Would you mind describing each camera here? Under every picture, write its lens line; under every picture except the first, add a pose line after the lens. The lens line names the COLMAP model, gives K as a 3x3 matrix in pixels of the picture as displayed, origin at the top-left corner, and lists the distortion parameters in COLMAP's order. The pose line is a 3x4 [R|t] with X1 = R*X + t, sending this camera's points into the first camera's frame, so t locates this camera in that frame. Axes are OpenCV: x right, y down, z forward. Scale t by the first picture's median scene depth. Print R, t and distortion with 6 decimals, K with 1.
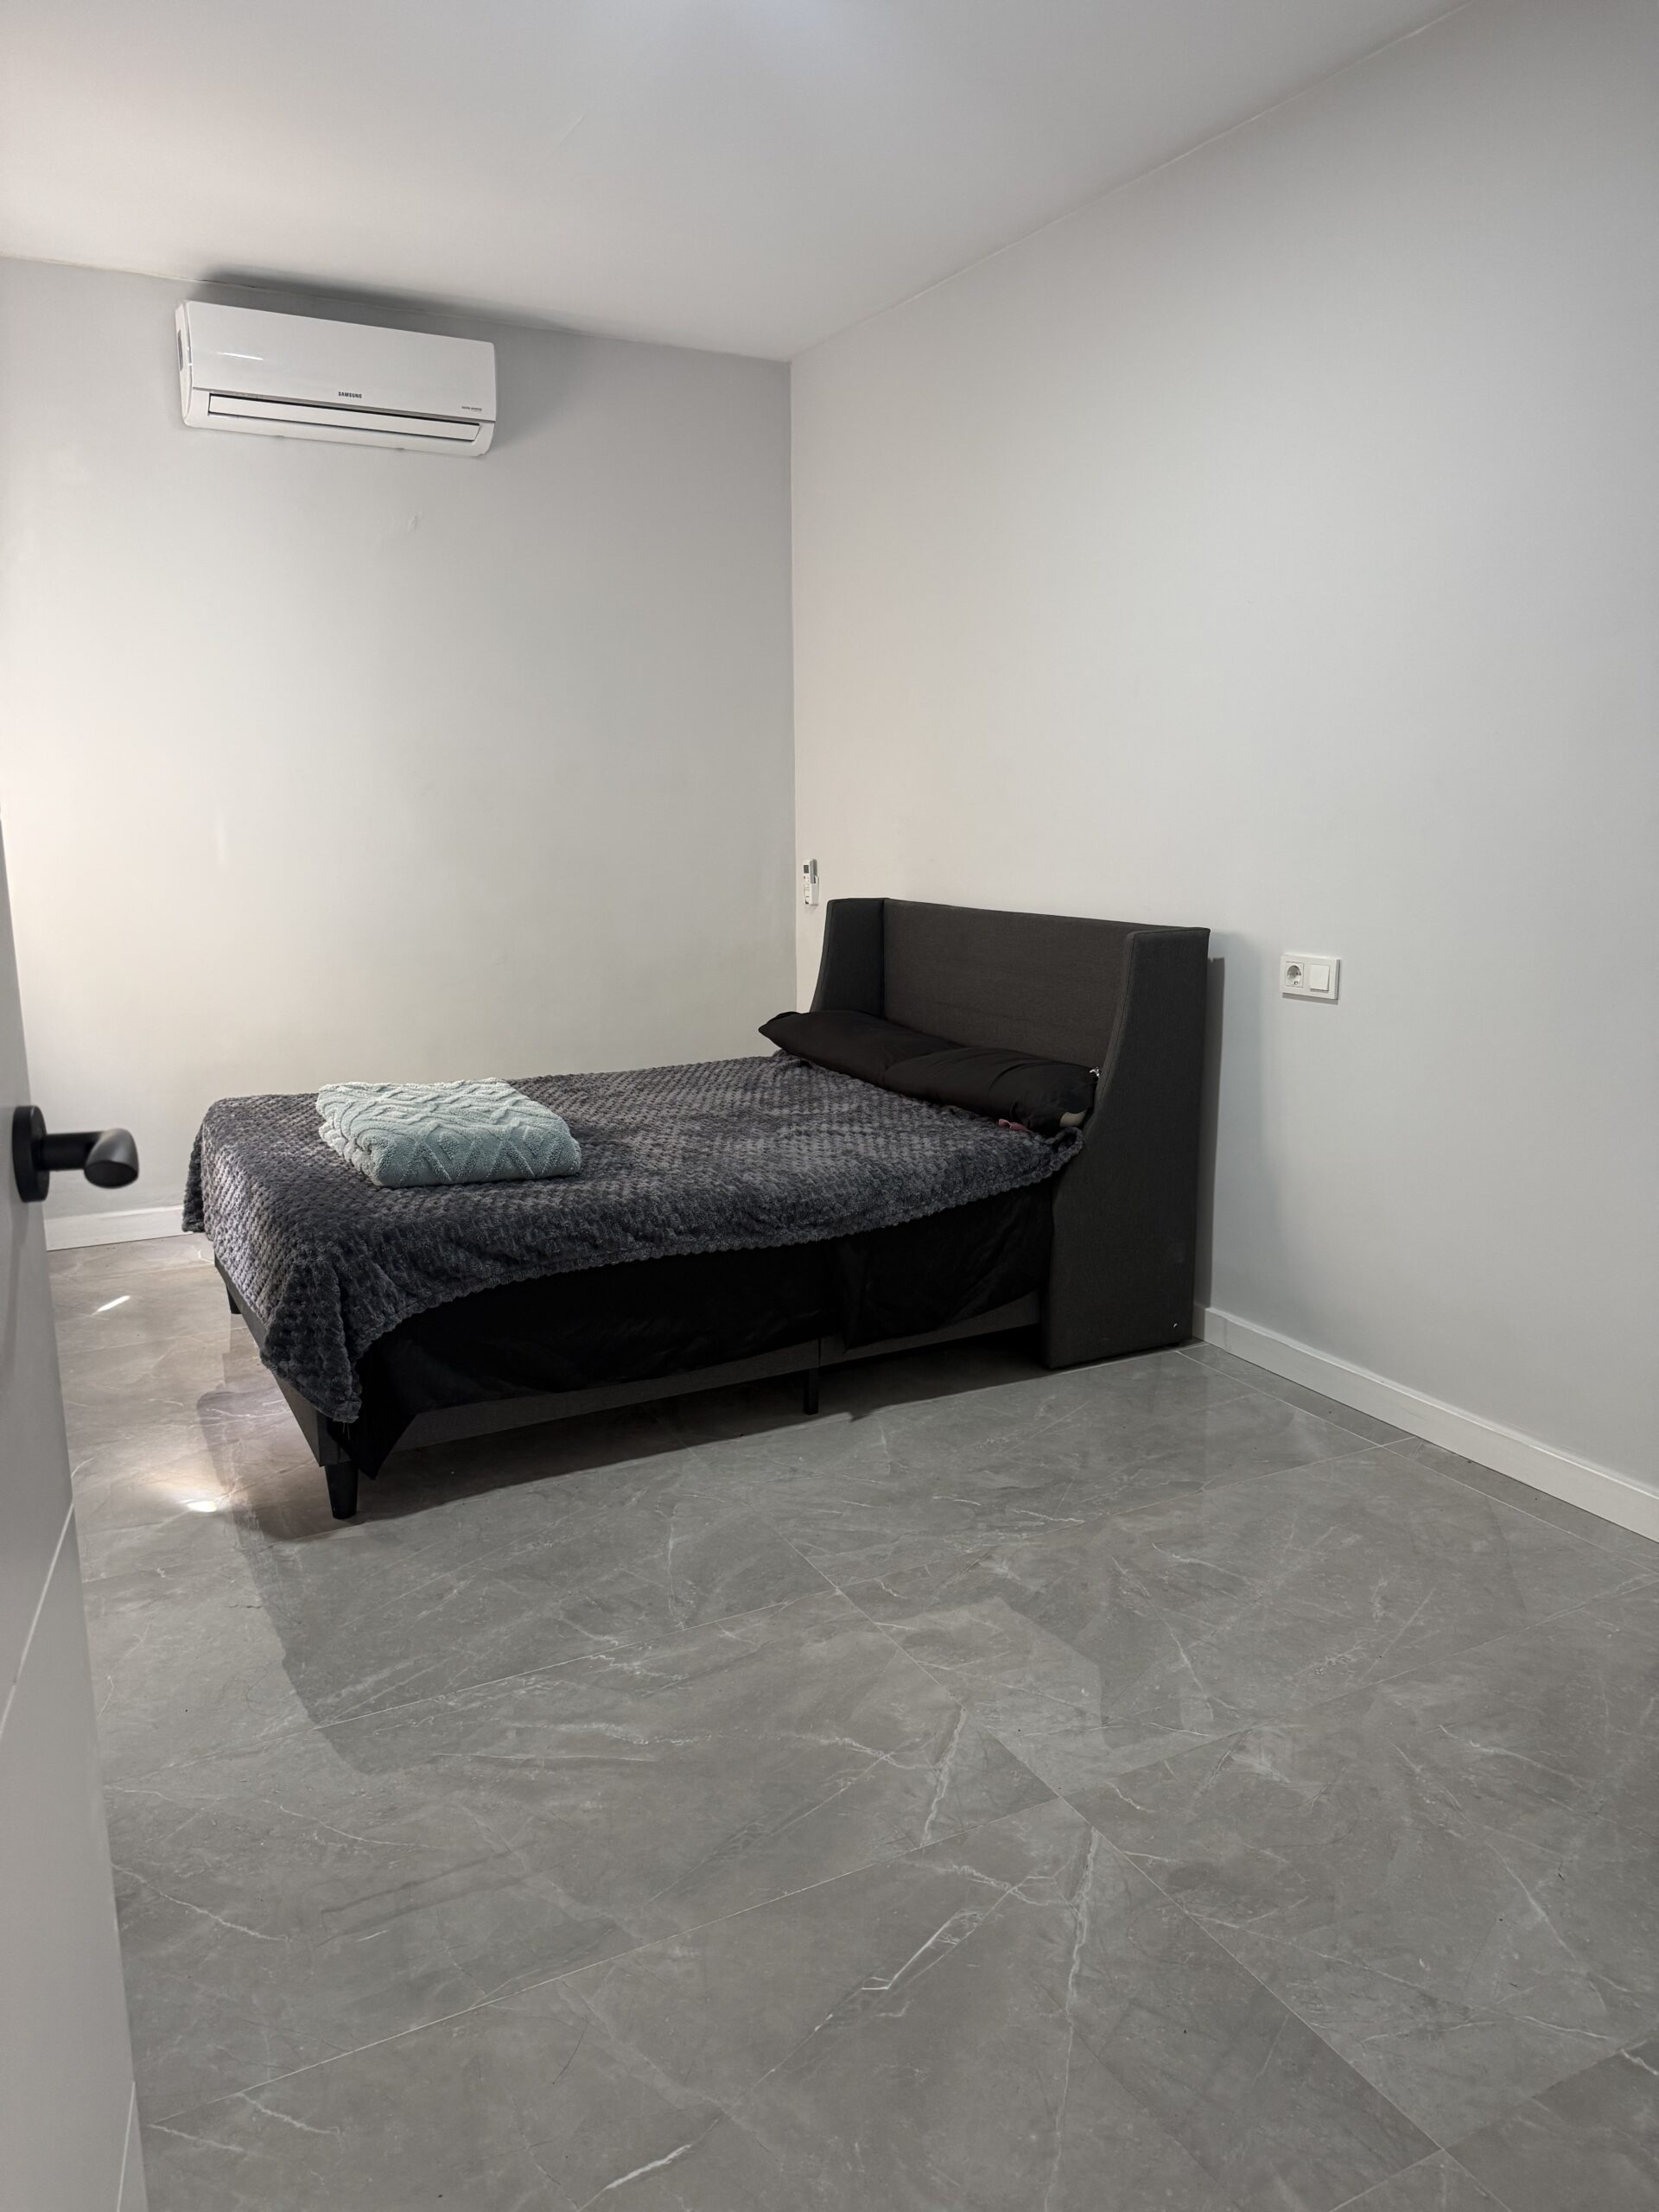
lens RADIAL K [[1553.7, 0, 842.0], [0, 1553.7, 1102.4], [0, 0, 1]] dist [0.057465, -0.067213]
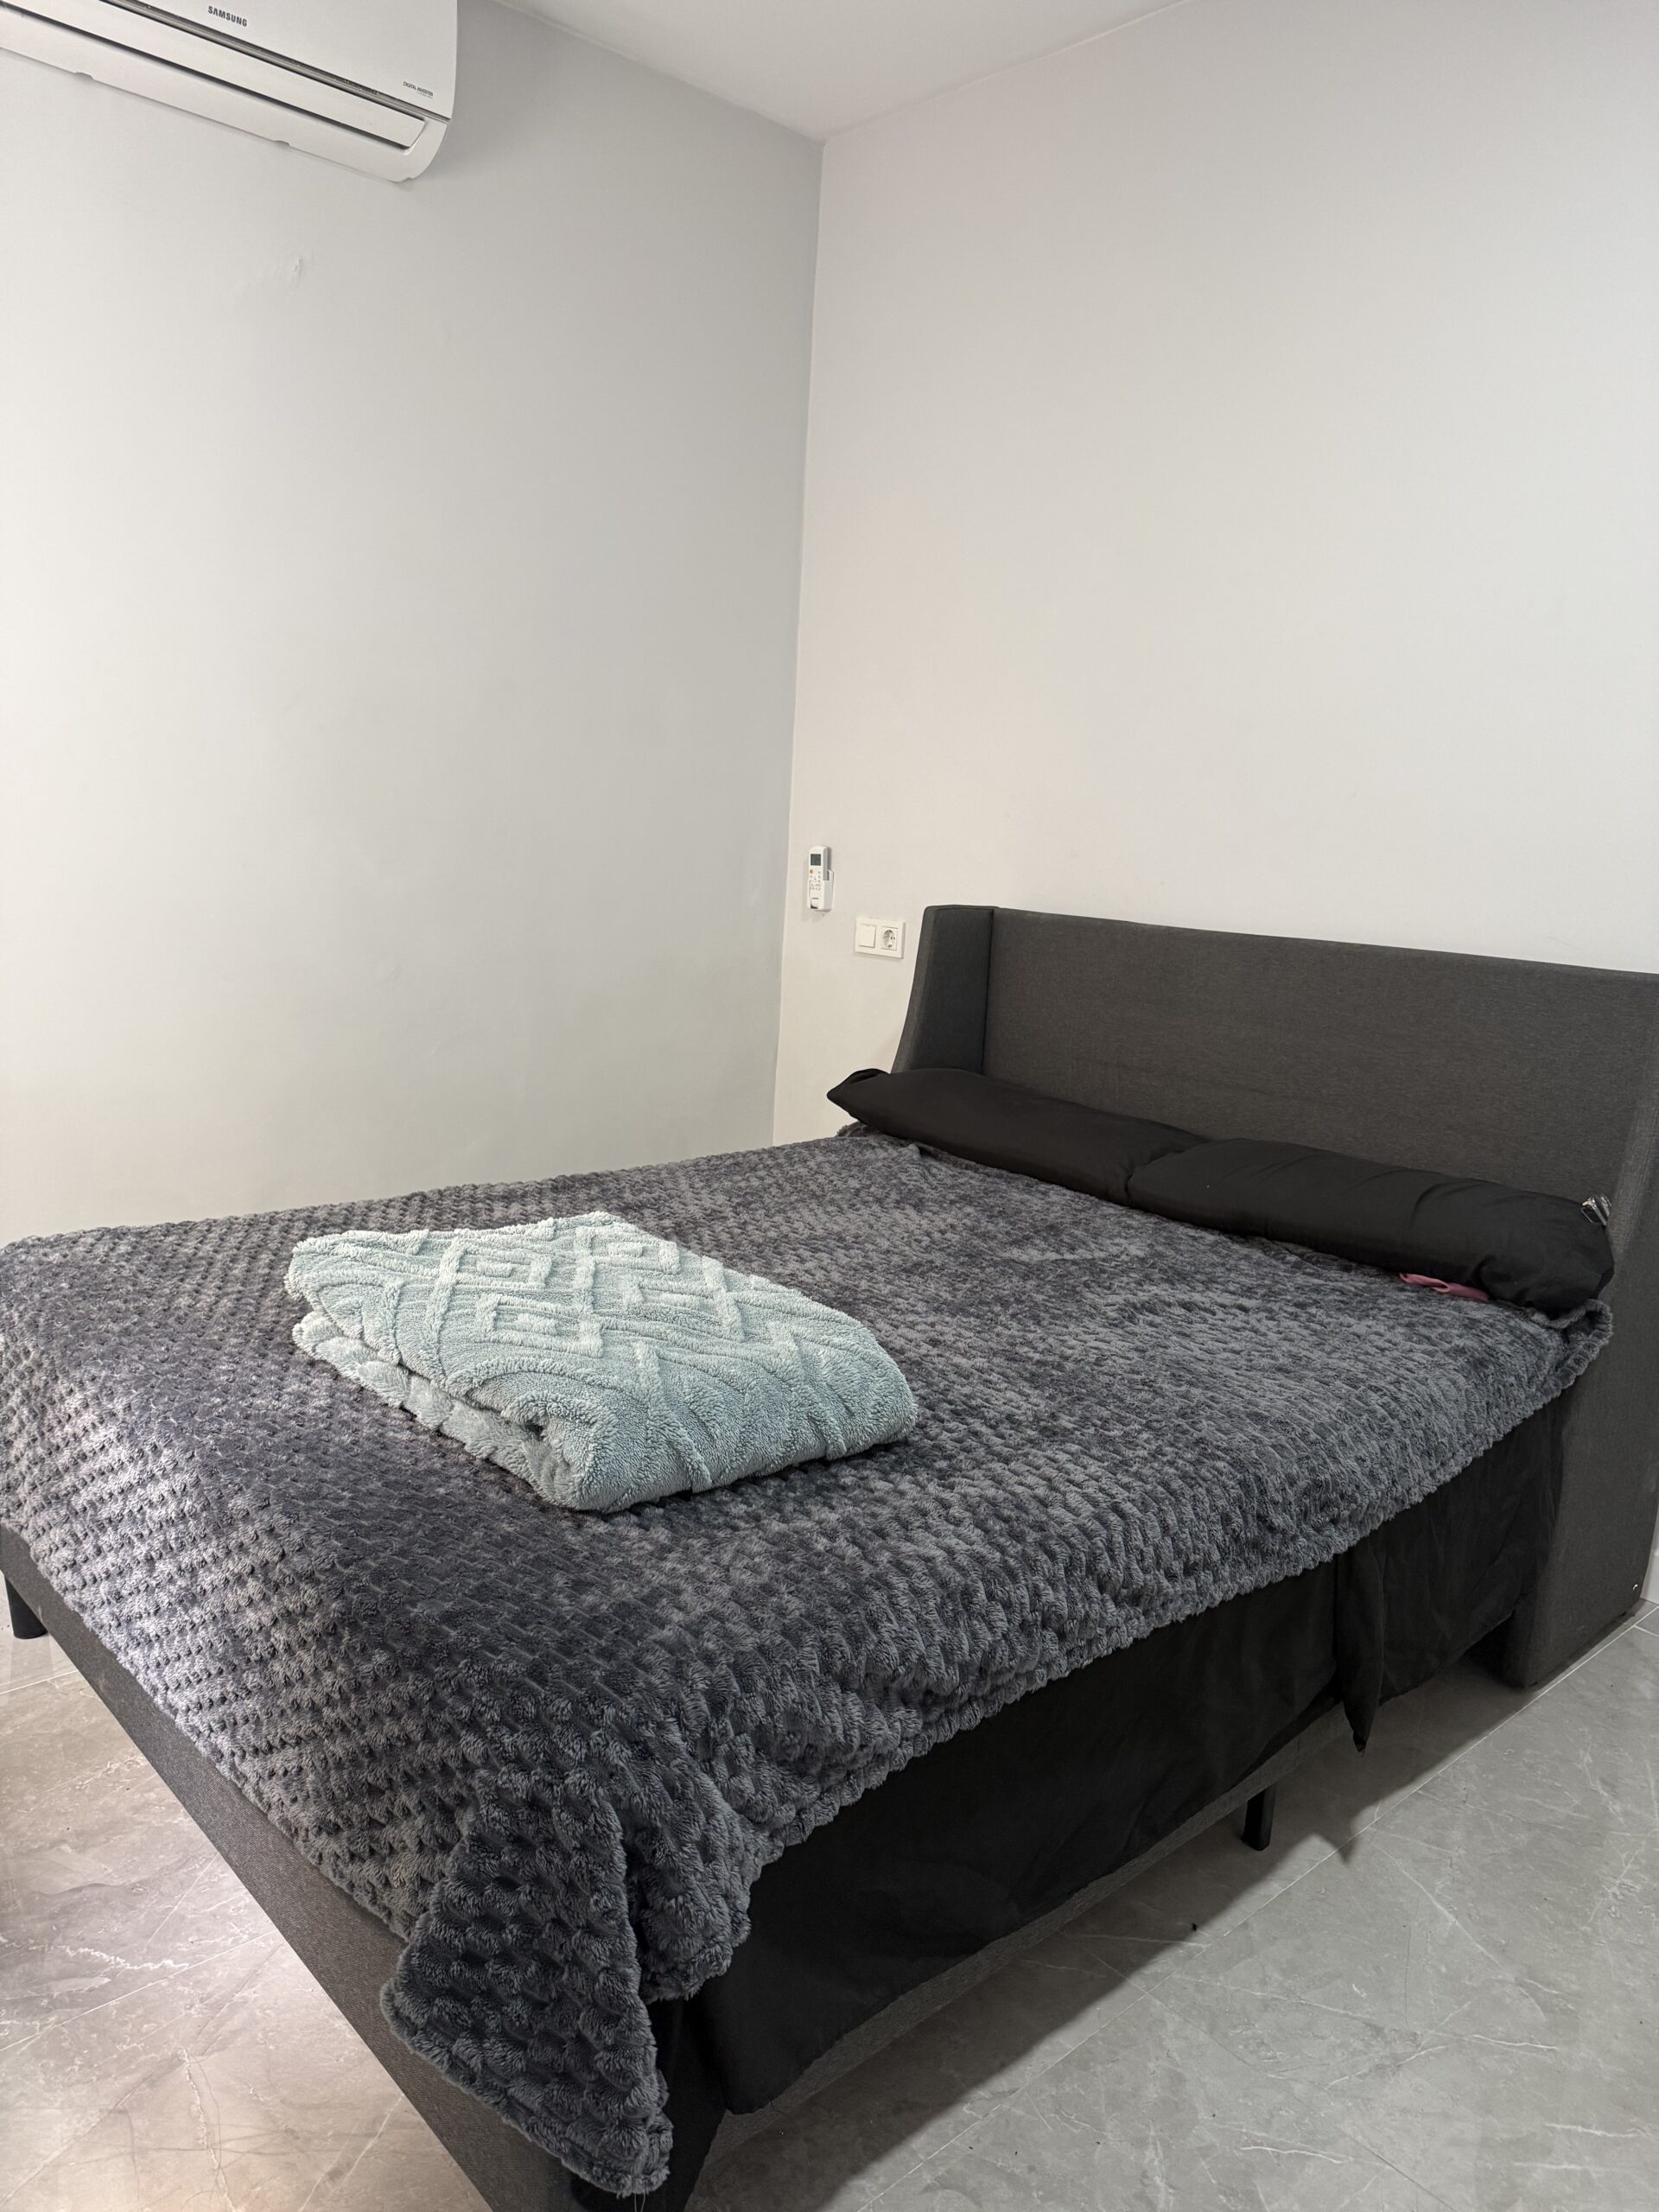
lens RADIAL K [[1553.7, 0, 815.1], [0, 1553.7, 1100.3], [0, 0, 1]] dist [0.057465, -0.067213]
pose [[0.972436, 0.011726, 0.232875, -0.328966], [-0.011095, 0.999930, -0.004019, -0.063935], [-0.232906, 0.001324, 0.972498, 0.532317]]
